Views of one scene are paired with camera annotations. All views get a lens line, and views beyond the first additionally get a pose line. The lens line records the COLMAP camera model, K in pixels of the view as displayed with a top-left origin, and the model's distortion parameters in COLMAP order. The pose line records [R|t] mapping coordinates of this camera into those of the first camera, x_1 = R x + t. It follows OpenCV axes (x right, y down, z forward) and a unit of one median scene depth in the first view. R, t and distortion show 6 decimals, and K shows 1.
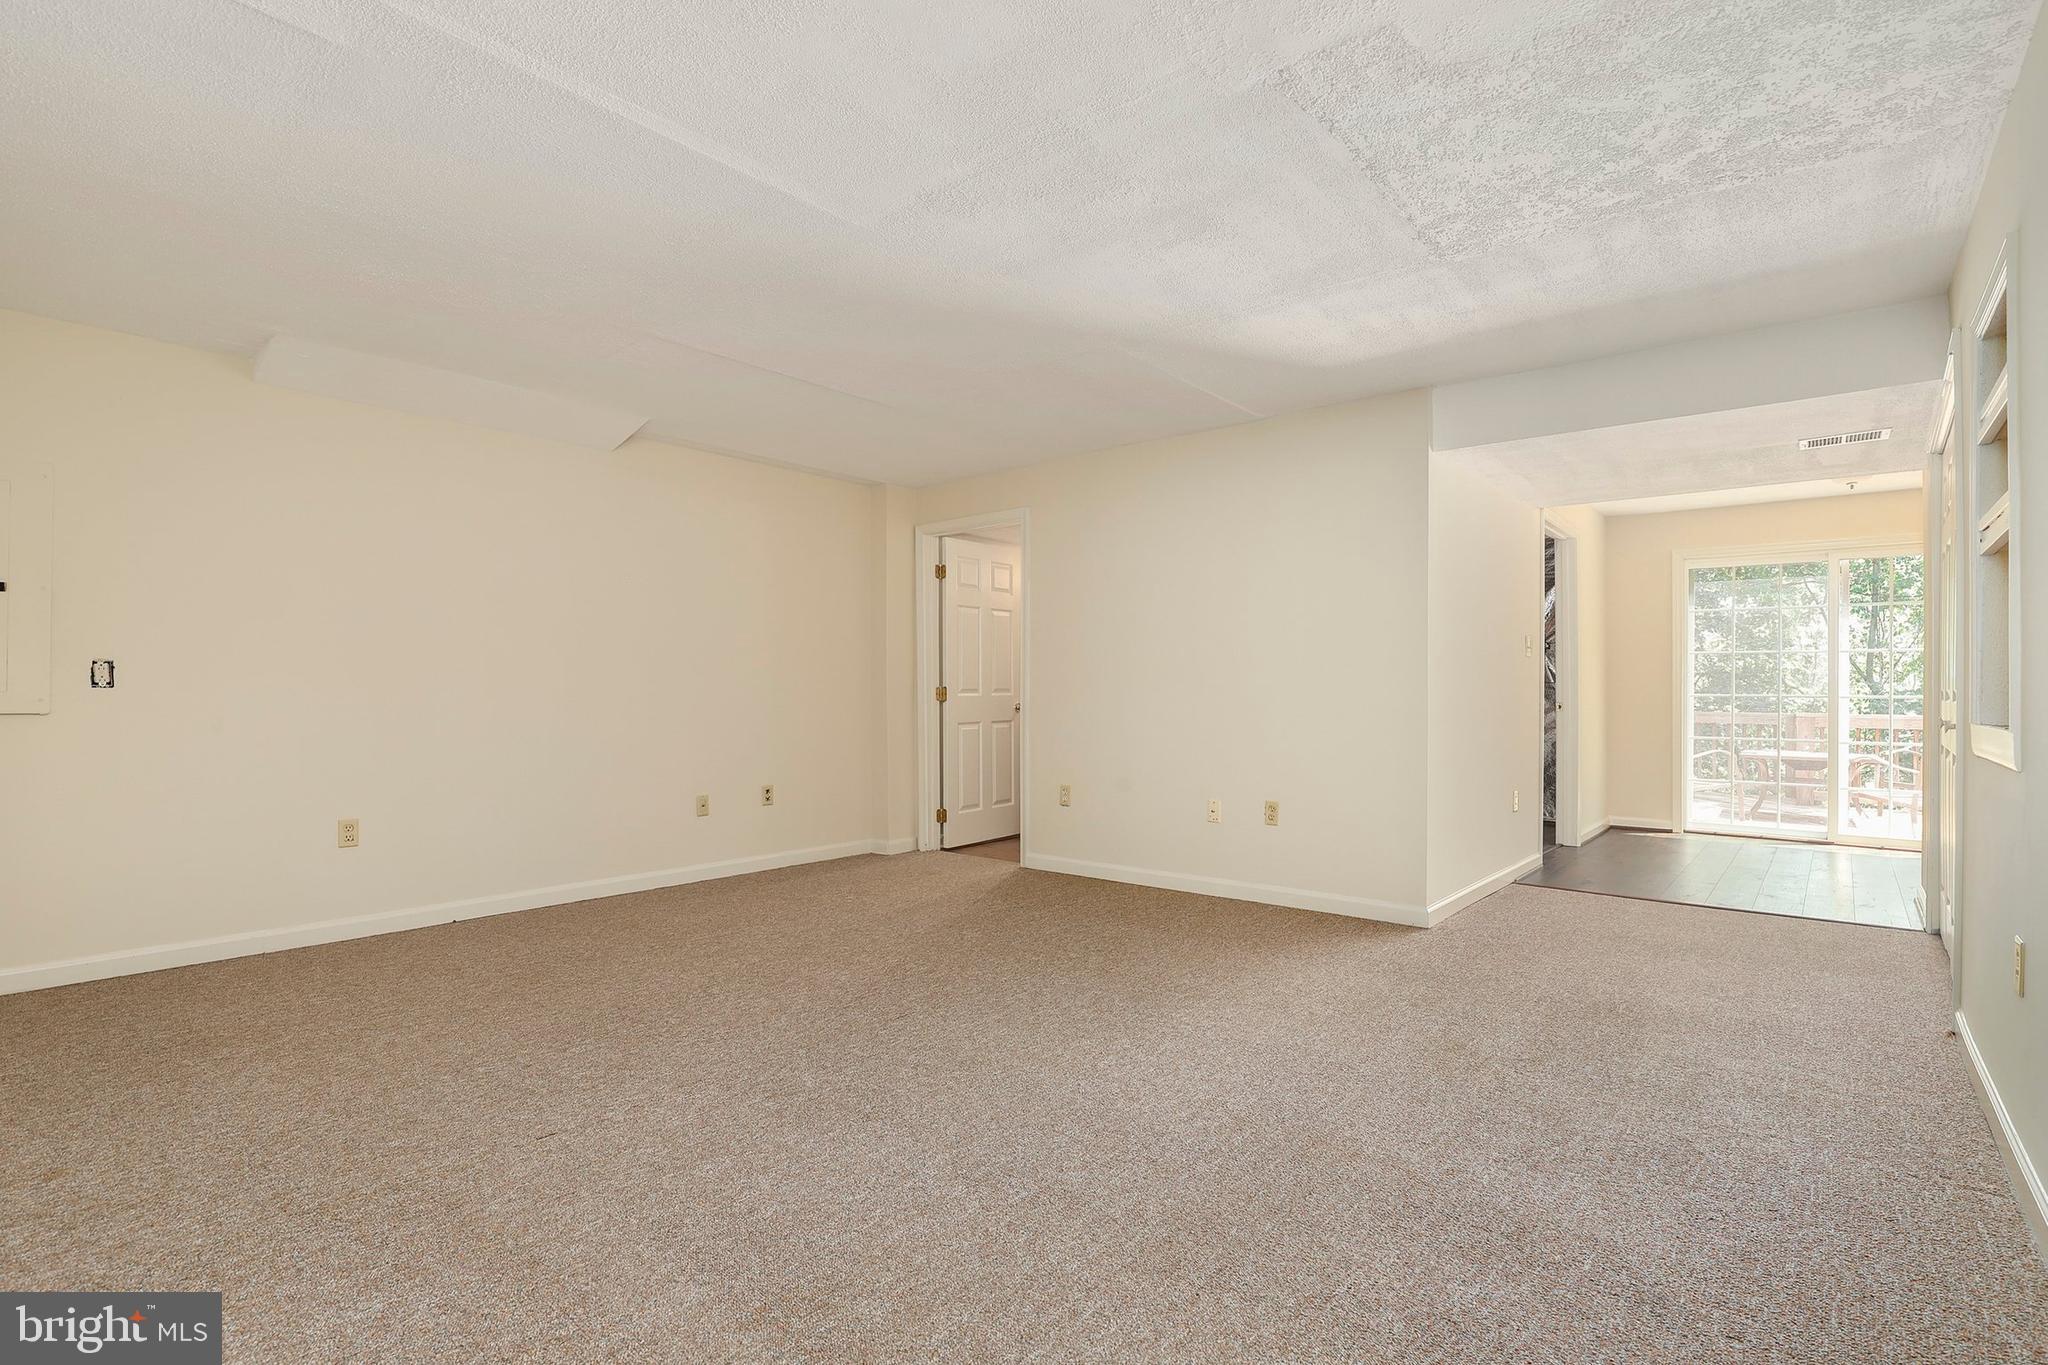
lens RADIAL K [[953.9, 0, 1034.2], [0, 953.9, 695.9], [0, 0, 1]] dist [-0.026601, 0.001428]
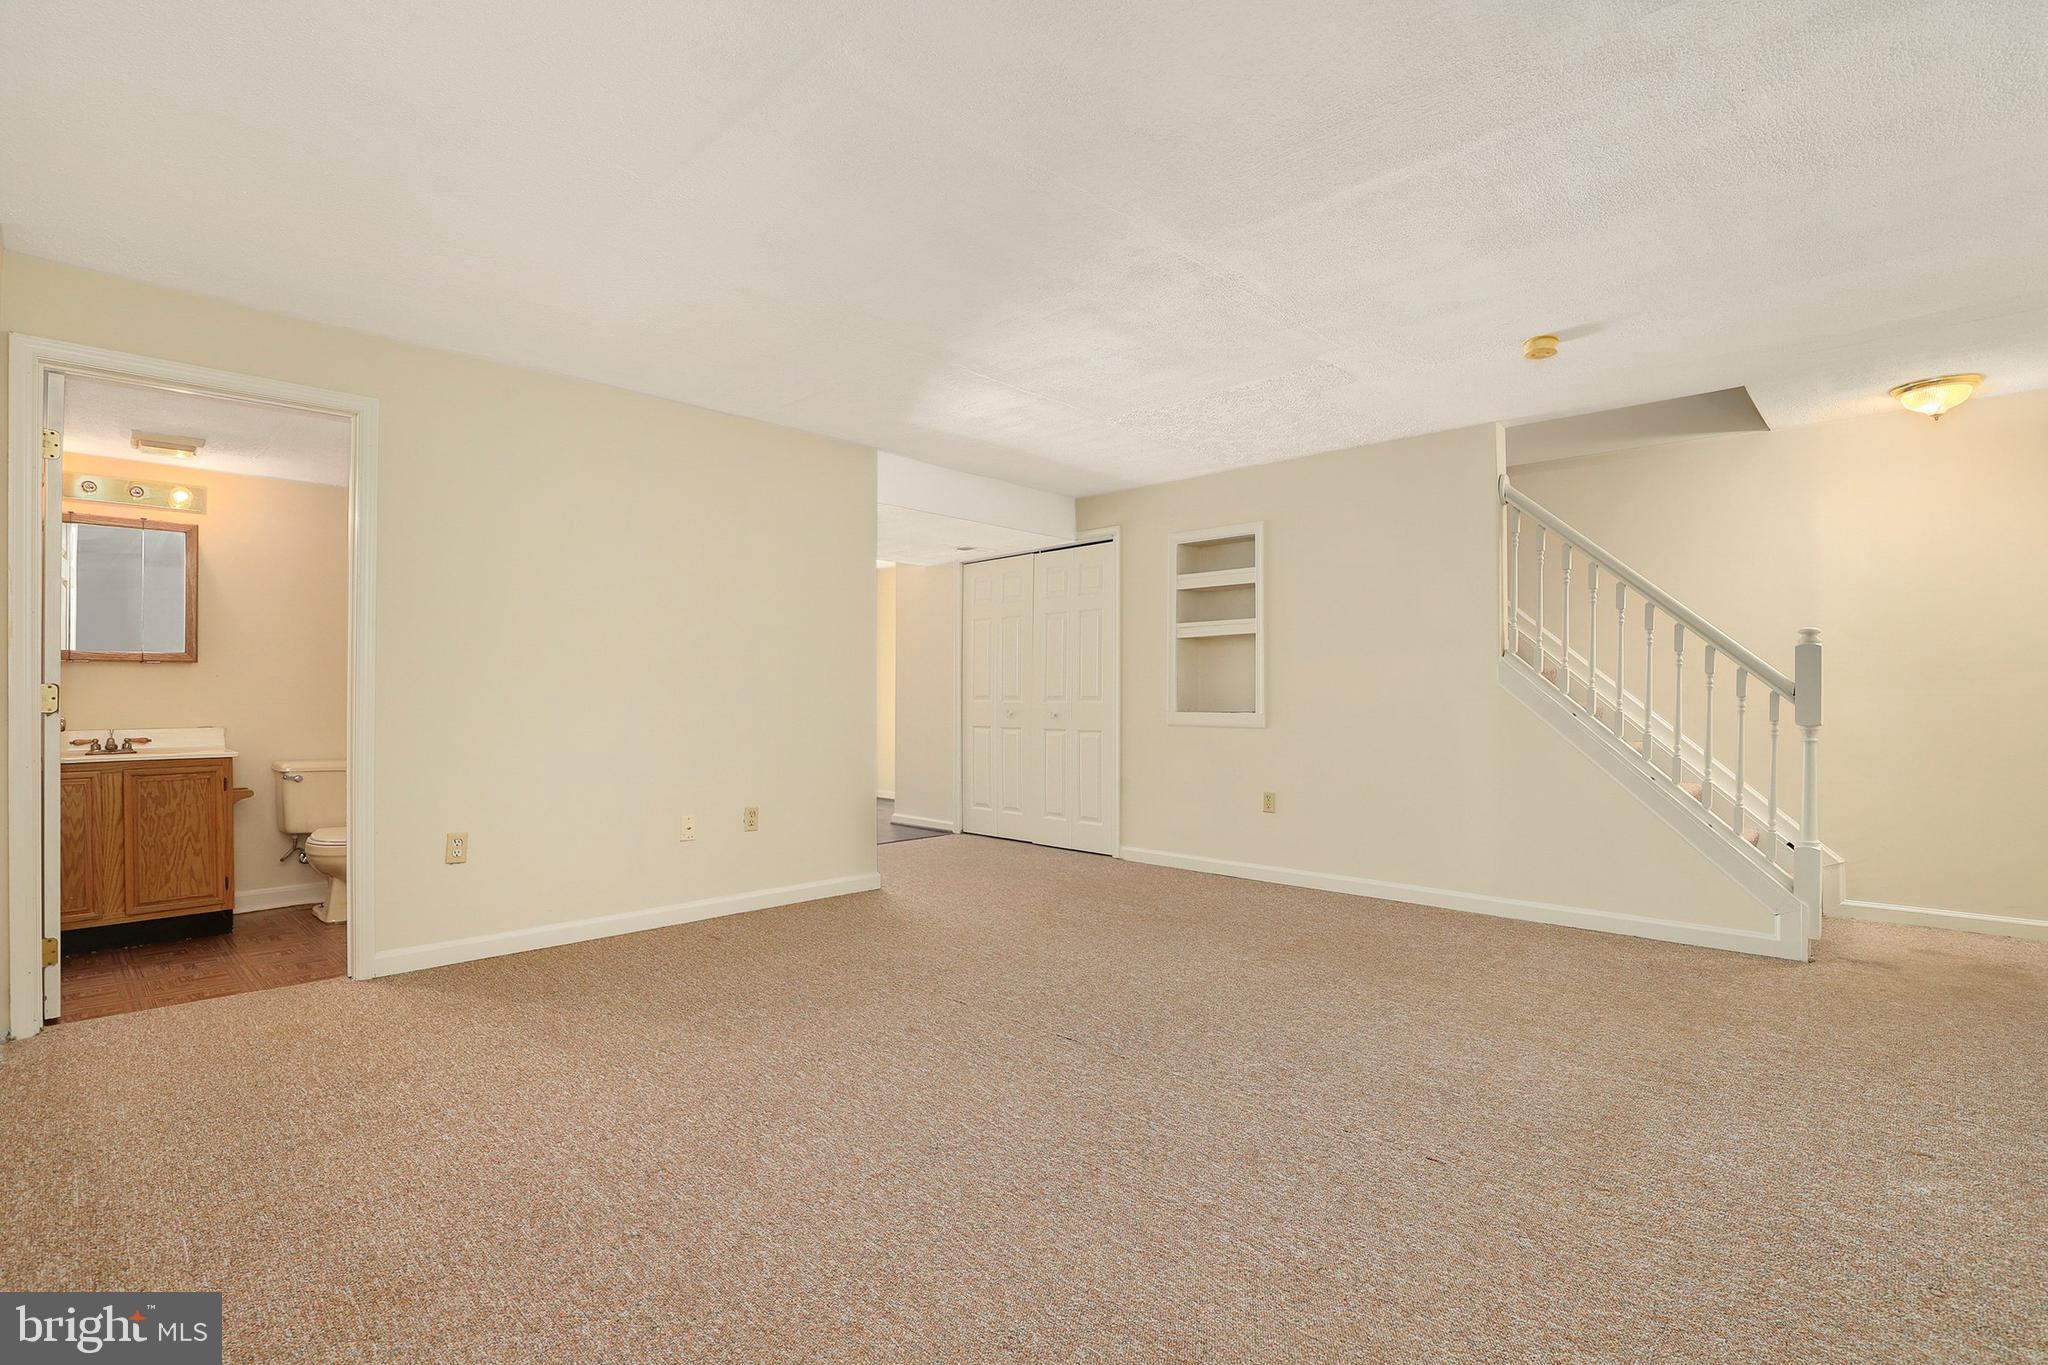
lens RADIAL K [[953.9, 0, 1034.2], [0, 953.9, 695.9], [0, 0, 1]] dist [-0.026601, 0.001428]
pose [[0.057091, 0.004917, 0.998357, -0.809617], [0.001499, 0.999986, -0.005011, 0.000534], [-0.998368, 0.001783, 0.057083, 0.730110]]
